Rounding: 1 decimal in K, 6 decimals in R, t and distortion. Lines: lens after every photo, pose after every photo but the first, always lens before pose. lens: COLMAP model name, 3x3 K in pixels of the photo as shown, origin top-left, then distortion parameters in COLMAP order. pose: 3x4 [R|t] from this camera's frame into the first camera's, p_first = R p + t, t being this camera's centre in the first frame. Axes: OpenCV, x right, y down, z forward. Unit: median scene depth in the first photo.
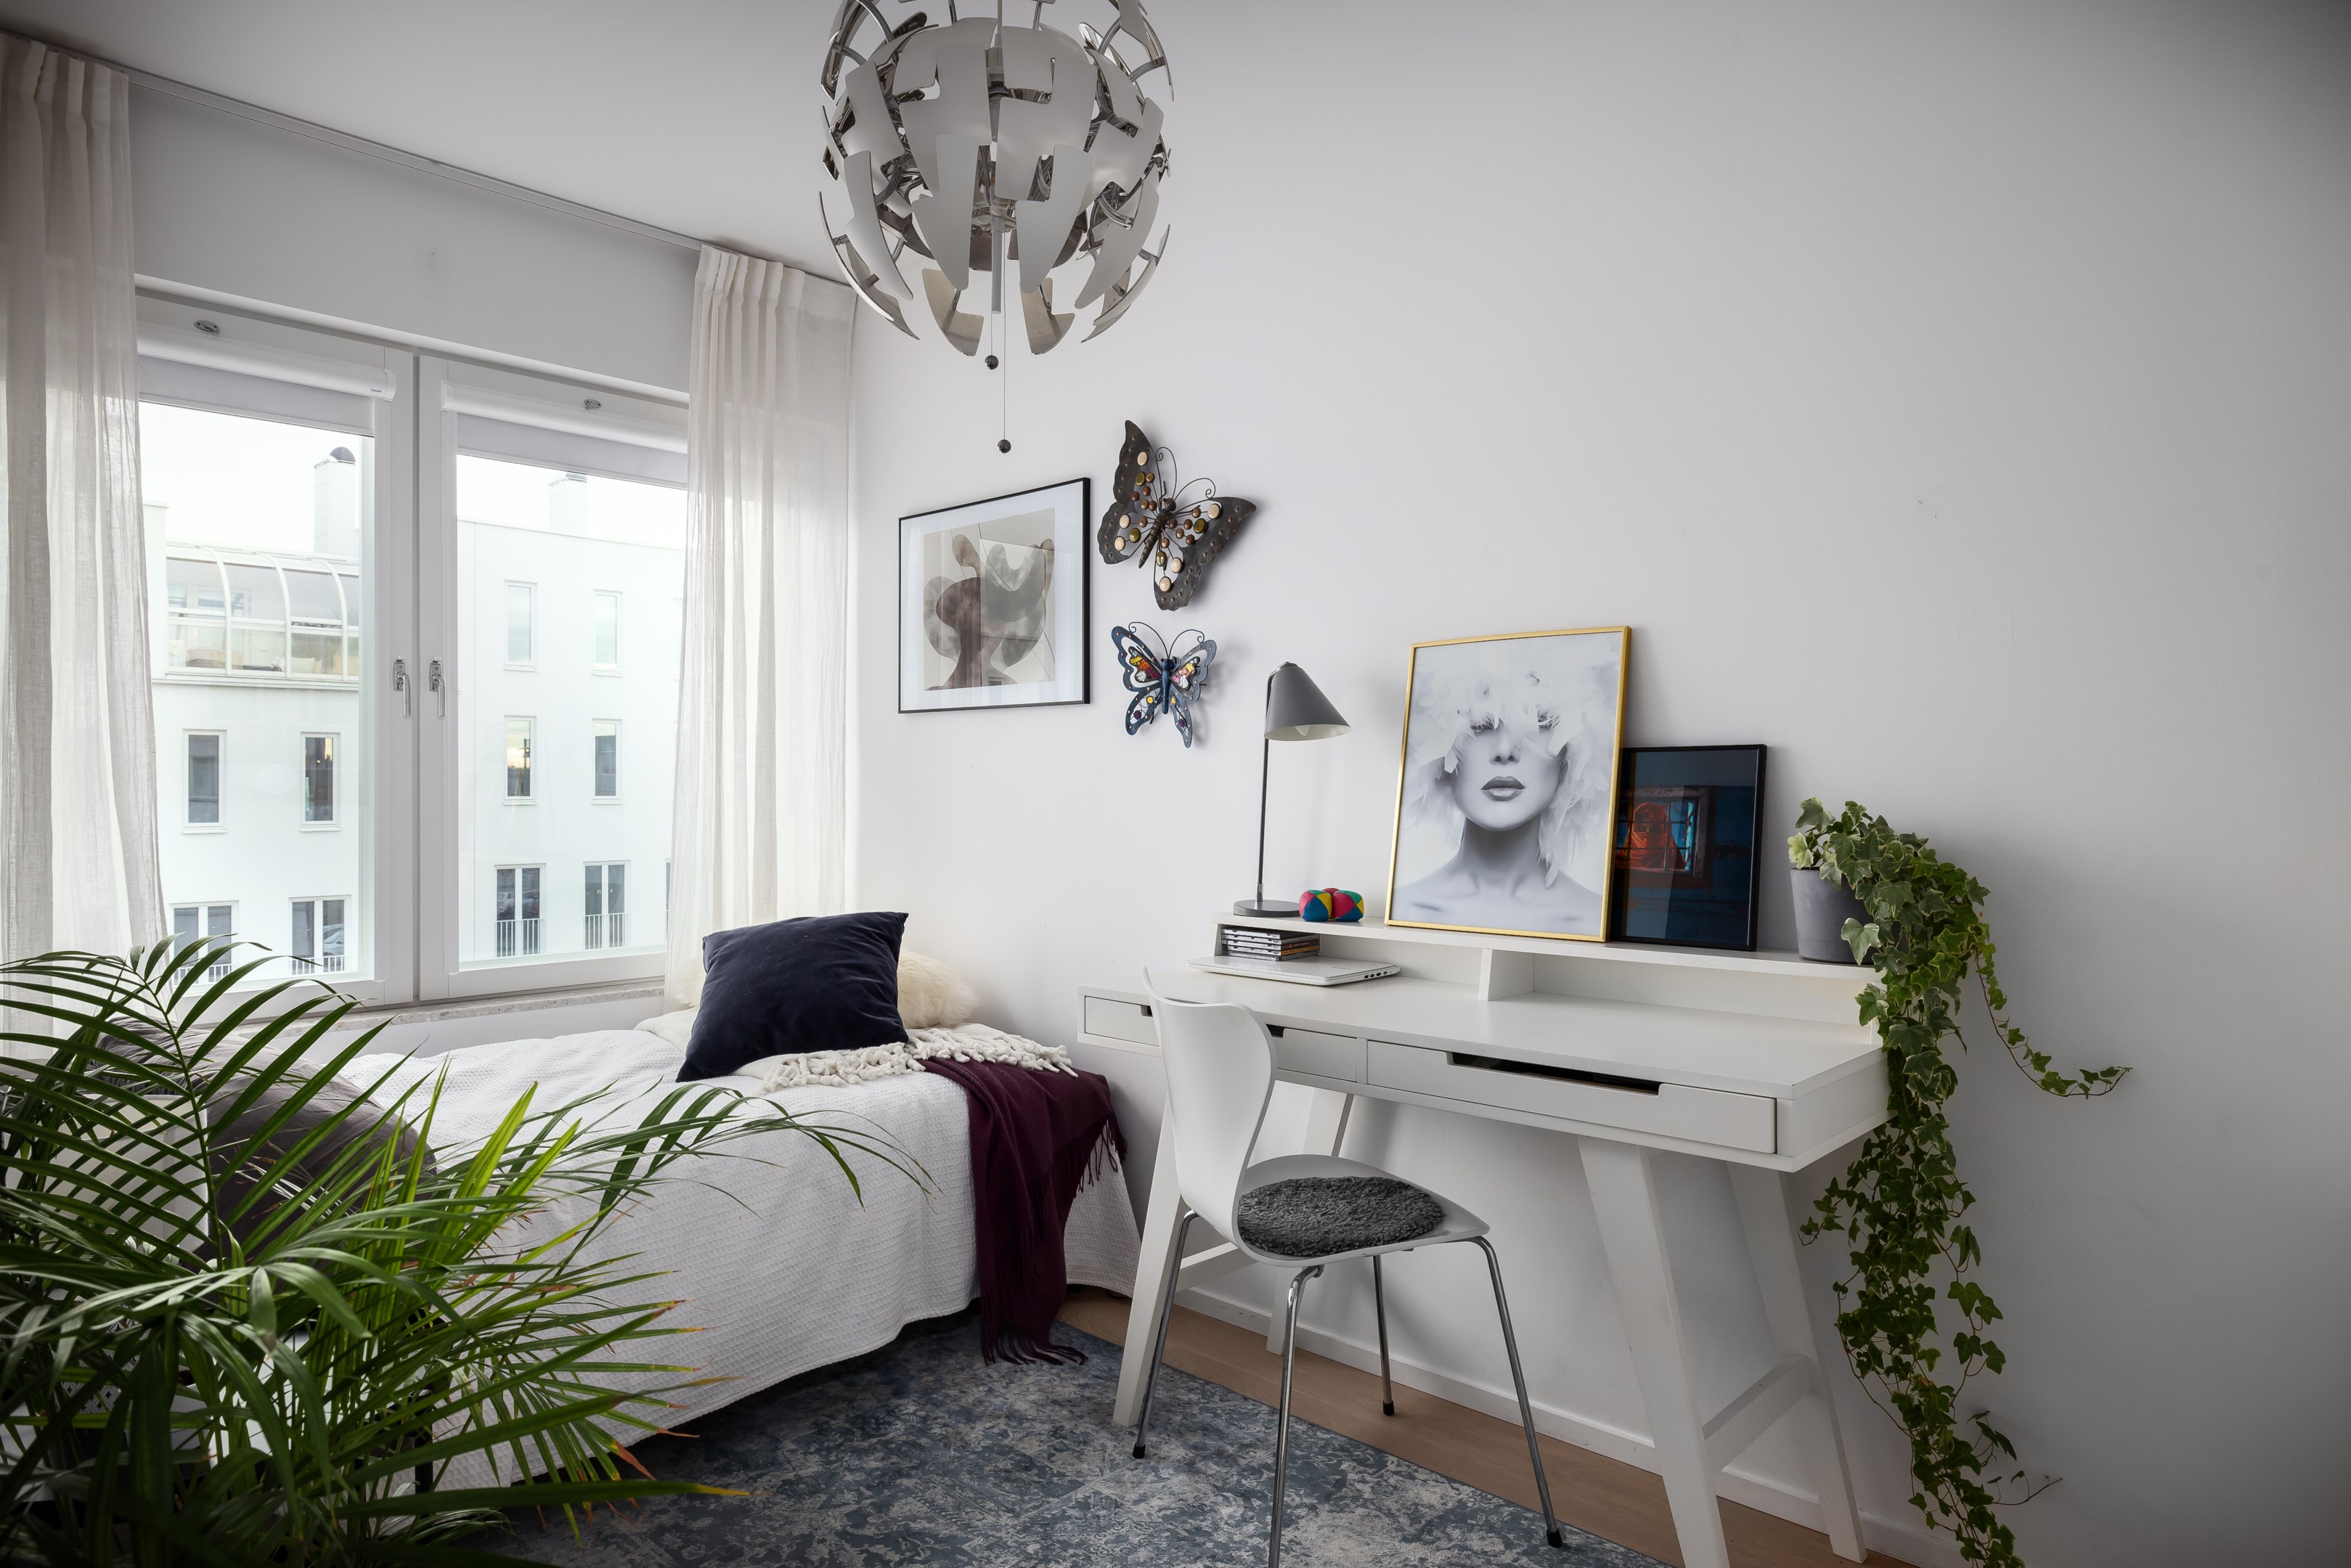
lens RADIAL K [[1447.9, 0, 1175.9], [0, 1447.9, 715.7], [0, 0, 1]] dist [-0.005574, 0.002307]
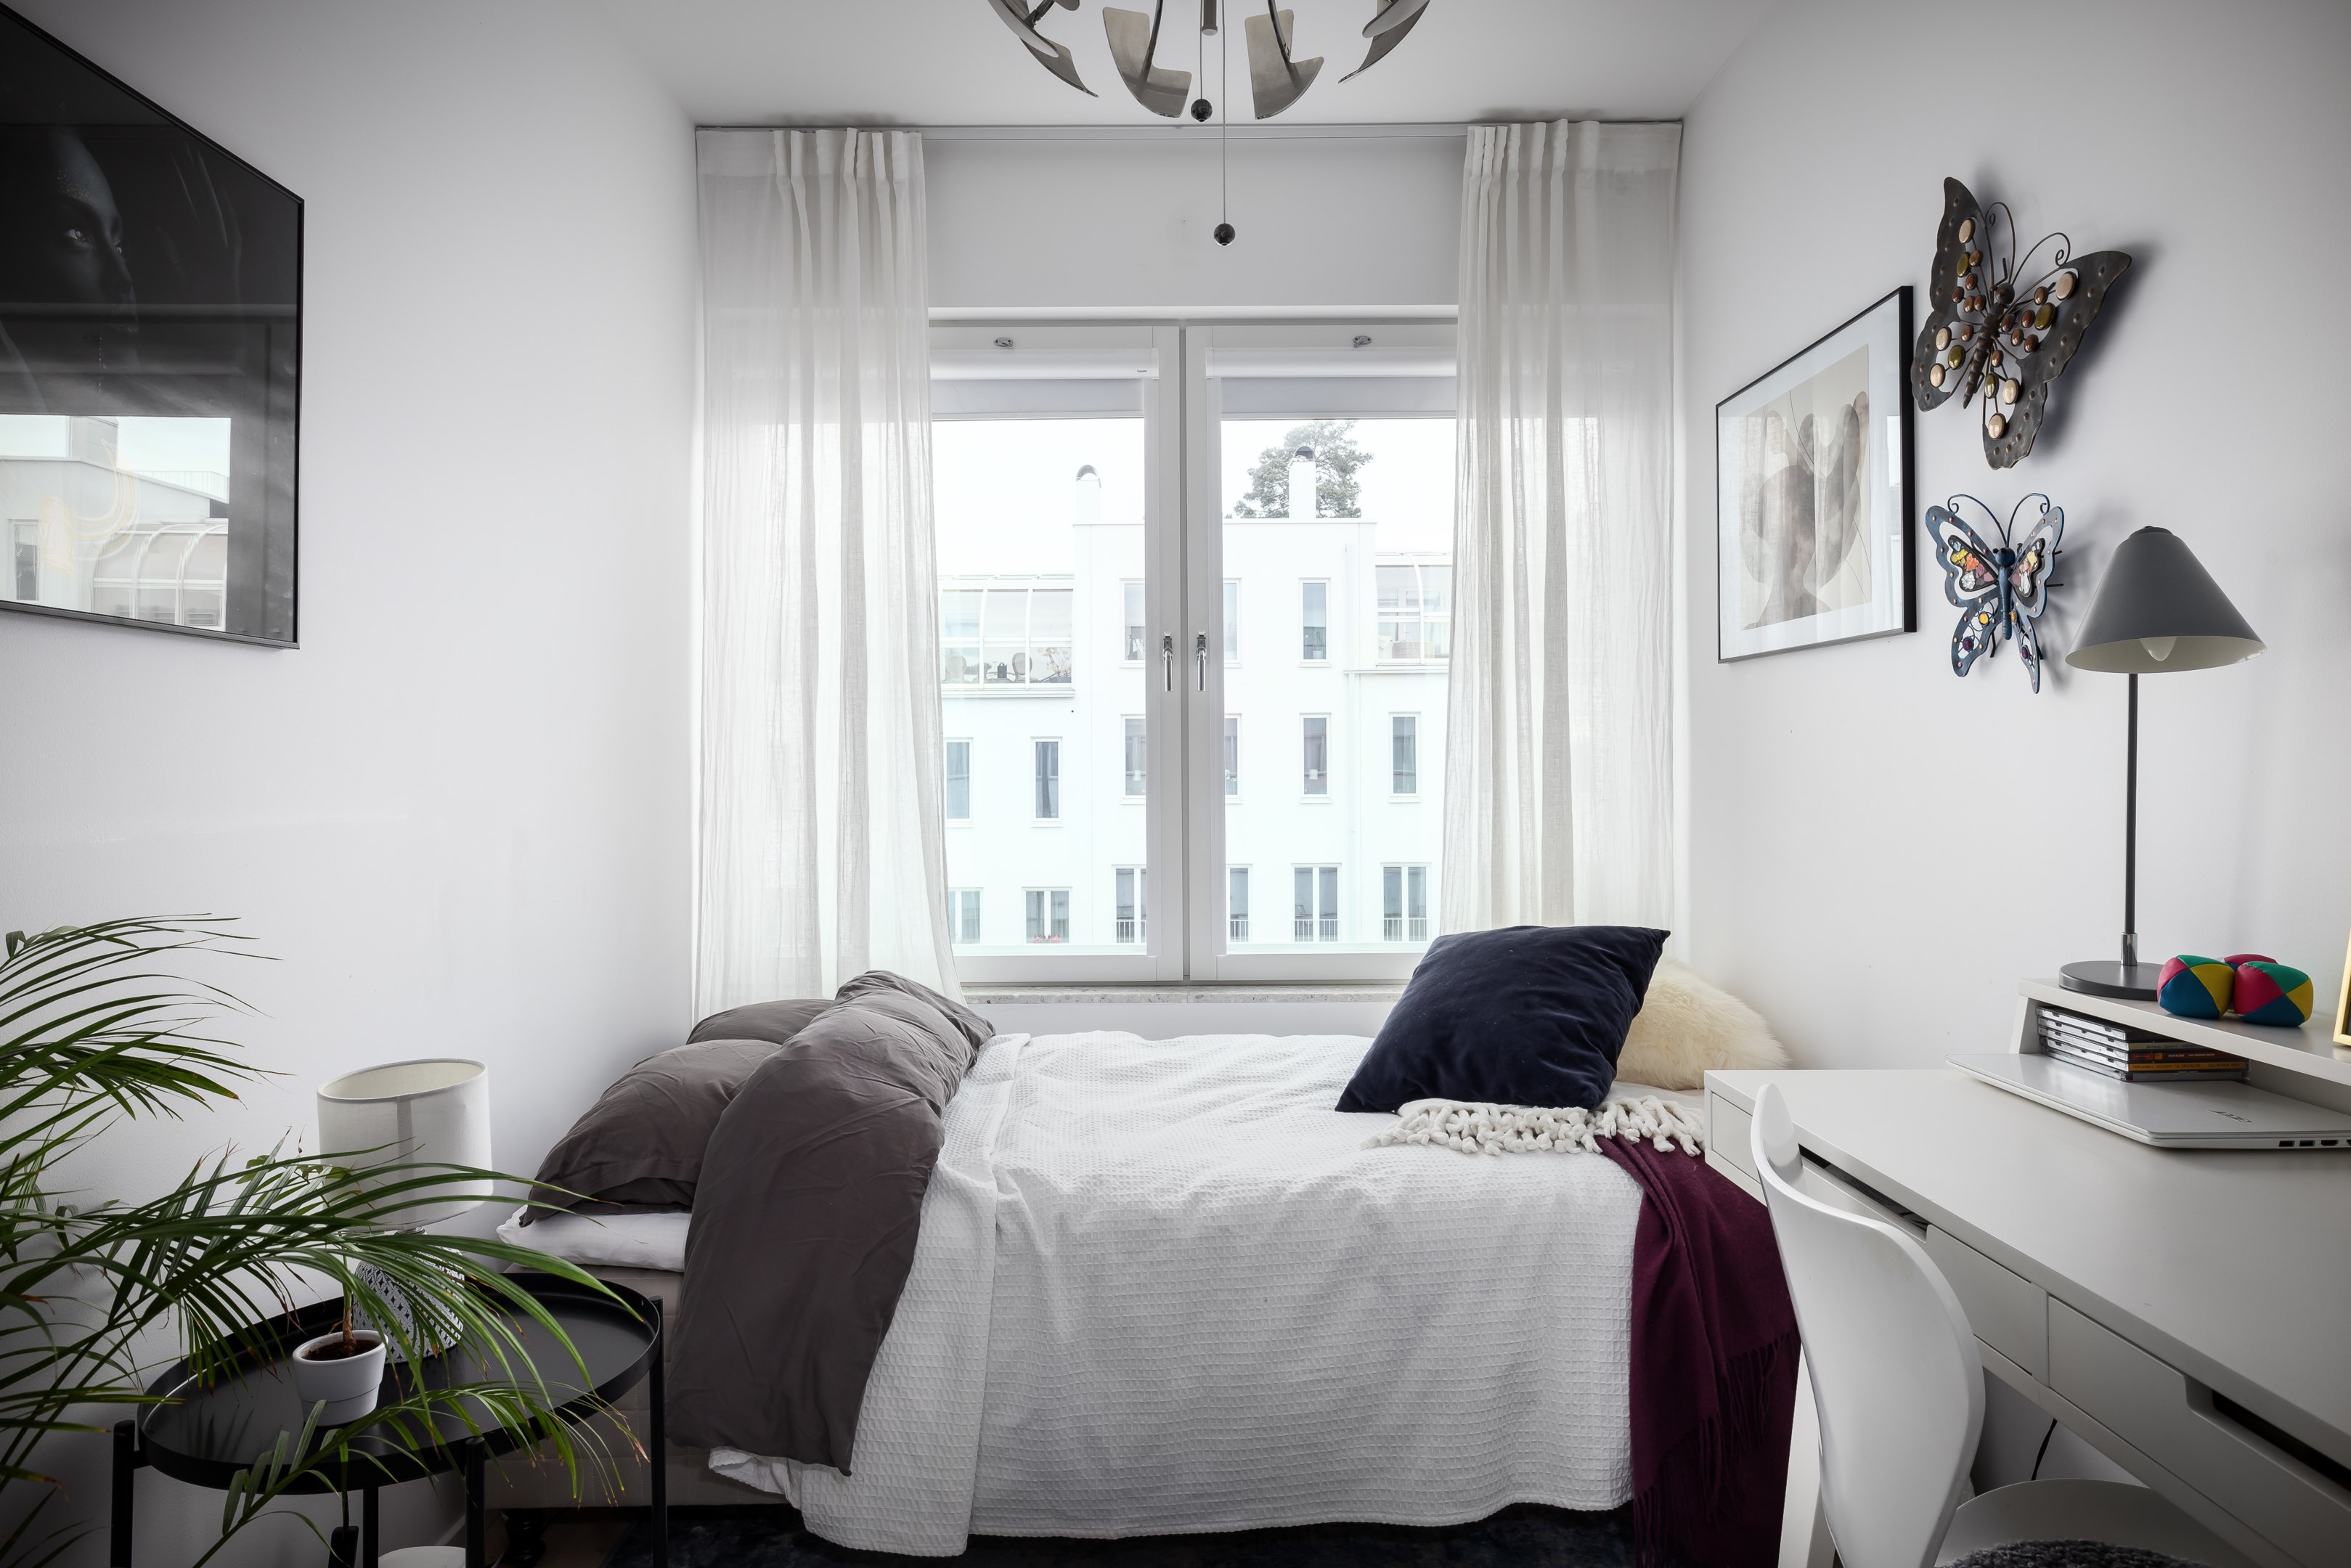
lens RADIAL K [[1447.9, 0, 1175.9], [0, 1447.9, 715.7], [0, 0, 1]] dist [-0.005574, 0.002307]
pose [[0.676483, -0.028183, -0.735919, 0.203617], [0.042368, 0.999102, 0.000685, 0.015765], [0.735239, -0.031643, 0.677069, 0.332764]]
